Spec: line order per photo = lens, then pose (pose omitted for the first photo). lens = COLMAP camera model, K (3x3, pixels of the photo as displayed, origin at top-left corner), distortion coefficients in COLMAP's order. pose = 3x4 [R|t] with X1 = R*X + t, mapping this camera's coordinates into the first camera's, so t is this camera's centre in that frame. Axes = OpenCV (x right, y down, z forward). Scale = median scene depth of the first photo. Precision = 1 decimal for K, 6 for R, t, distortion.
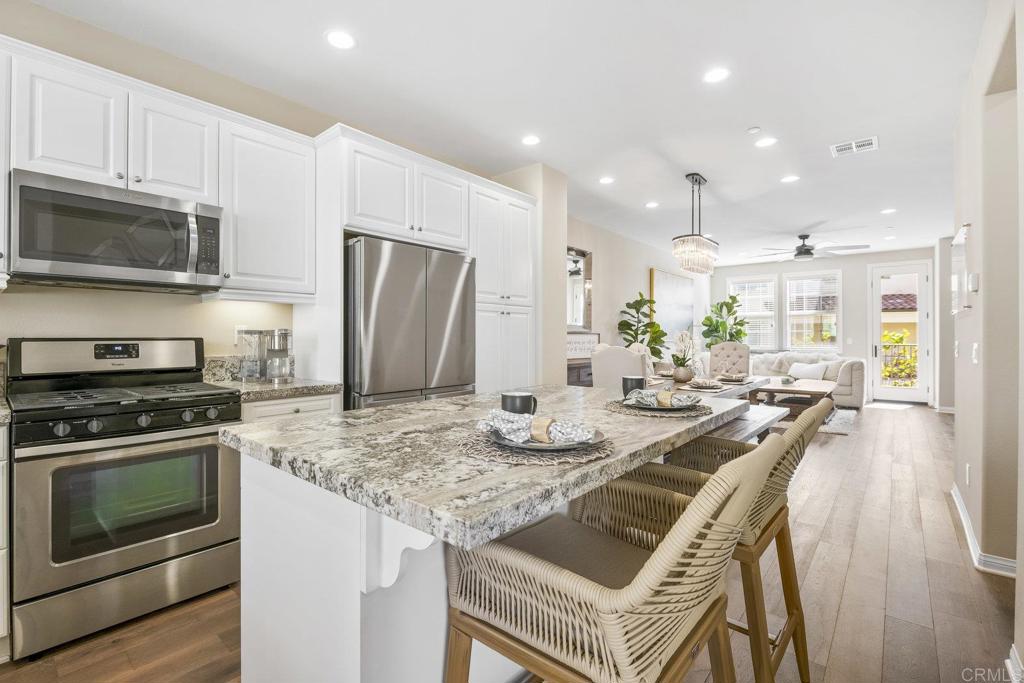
lens RADIAL K [[459.4, 0, 512.9], [0, 459.4, 336.8], [0, 0, 1]] dist [-0.000719, -0.000575]
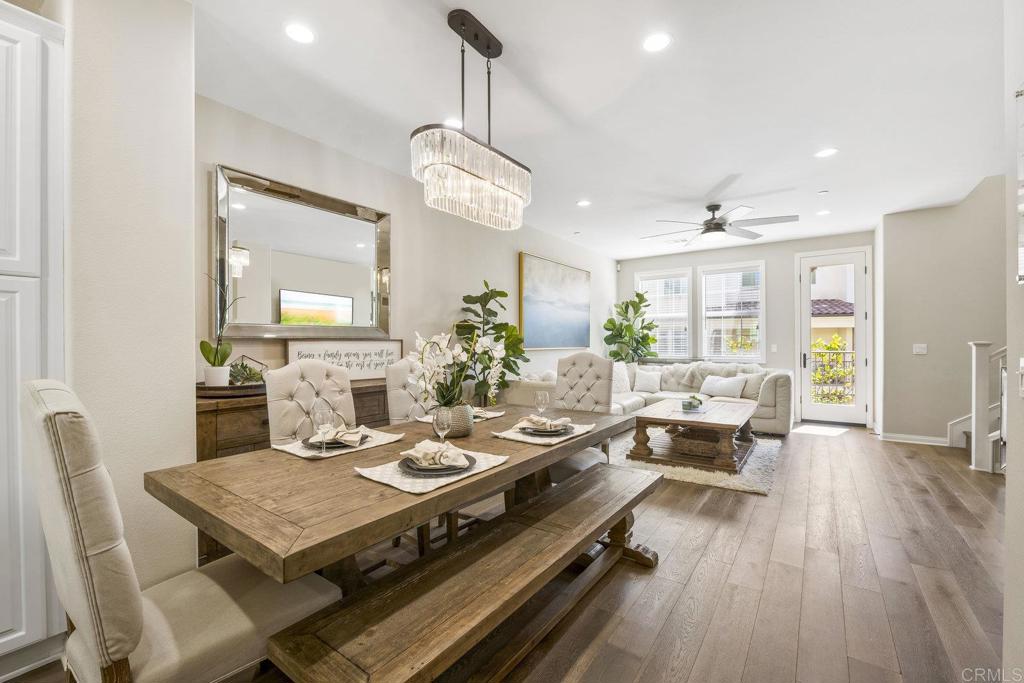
lens RADIAL K [[429.4, 0, 512.2], [0, 429.4, 346.1], [0, 0, 1]] dist [0.000435, 0.000254]
pose [[0.996989, -0.005030, 0.077384, 0.225231], [0.004487, 0.999964, 0.007197, -0.001766], [-0.077418, -0.006828, 0.996975, 0.294834]]
